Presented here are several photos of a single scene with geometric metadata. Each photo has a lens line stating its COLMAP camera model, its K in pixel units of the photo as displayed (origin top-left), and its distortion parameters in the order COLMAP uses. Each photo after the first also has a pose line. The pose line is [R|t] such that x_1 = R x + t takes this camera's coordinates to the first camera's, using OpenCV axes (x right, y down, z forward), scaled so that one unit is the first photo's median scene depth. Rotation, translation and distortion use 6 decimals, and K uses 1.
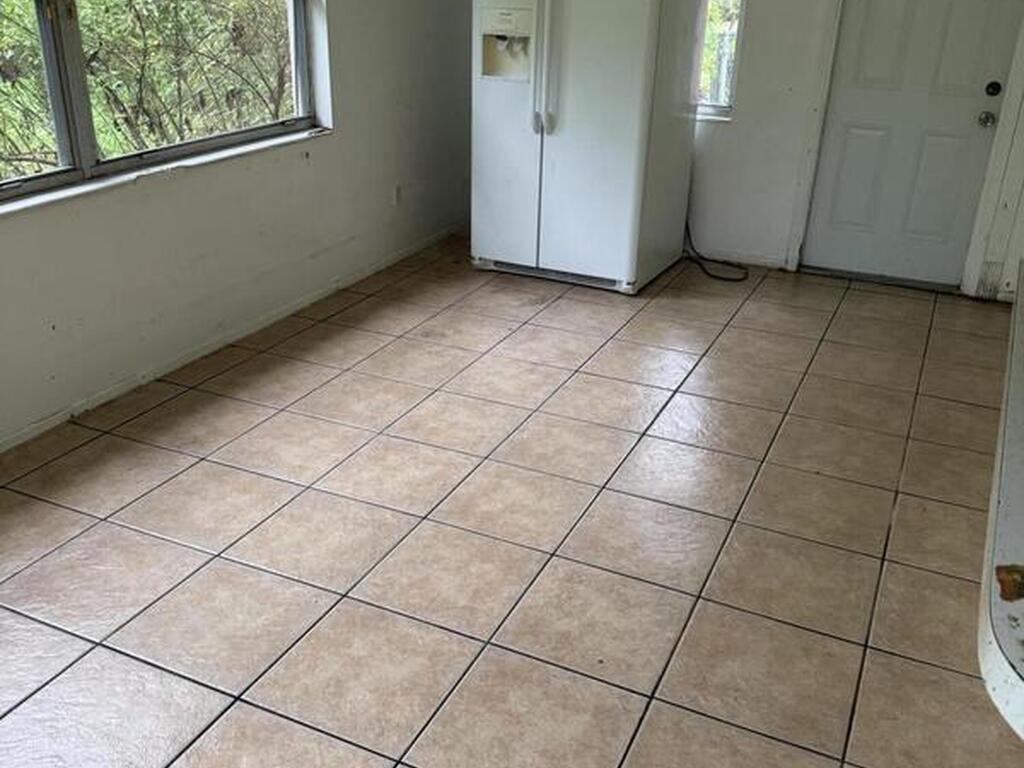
lens RADIAL K [[964.1, 0, 512.0], [0, 964.1, 384.0], [0, 0, 1]] dist [0.192511, -0.428324]
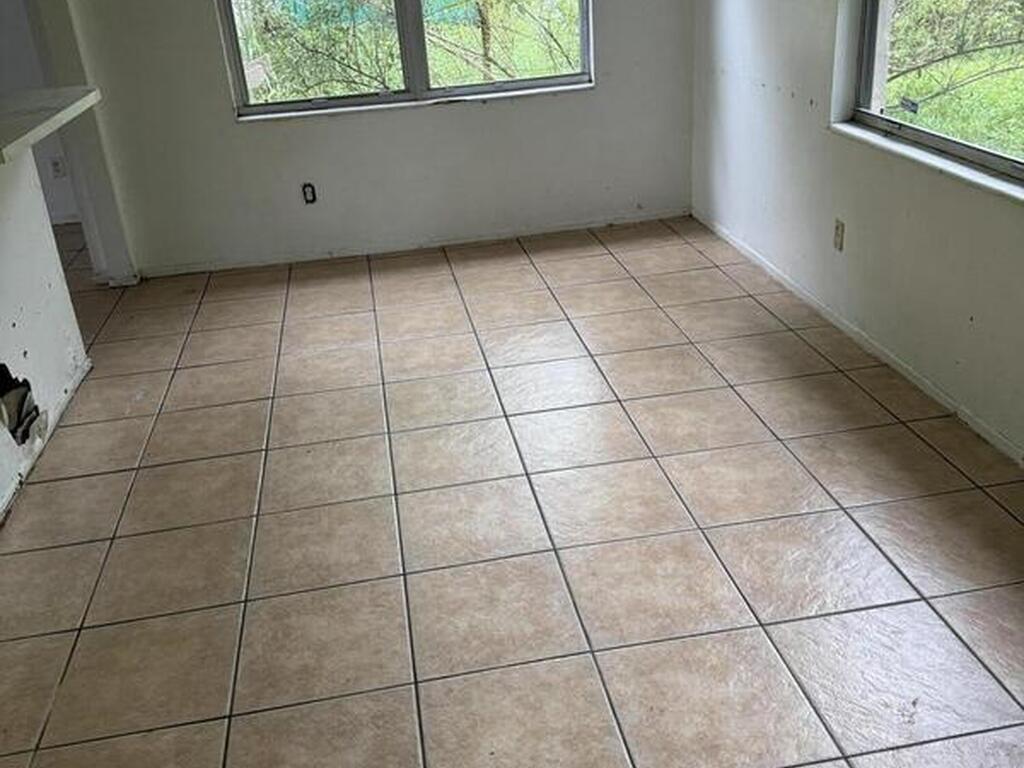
lens RADIAL K [[964.1, 0, 512.0], [0, 964.1, 384.0], [0, 0, 1]] dist [0.192511, -0.428324]
pose [[-0.825510, 0.272257, -0.494378, 0.369528], [-0.180097, 0.703088, 0.687919, -0.578881], [0.534882, 0.656920, -0.531373, 1.313689]]
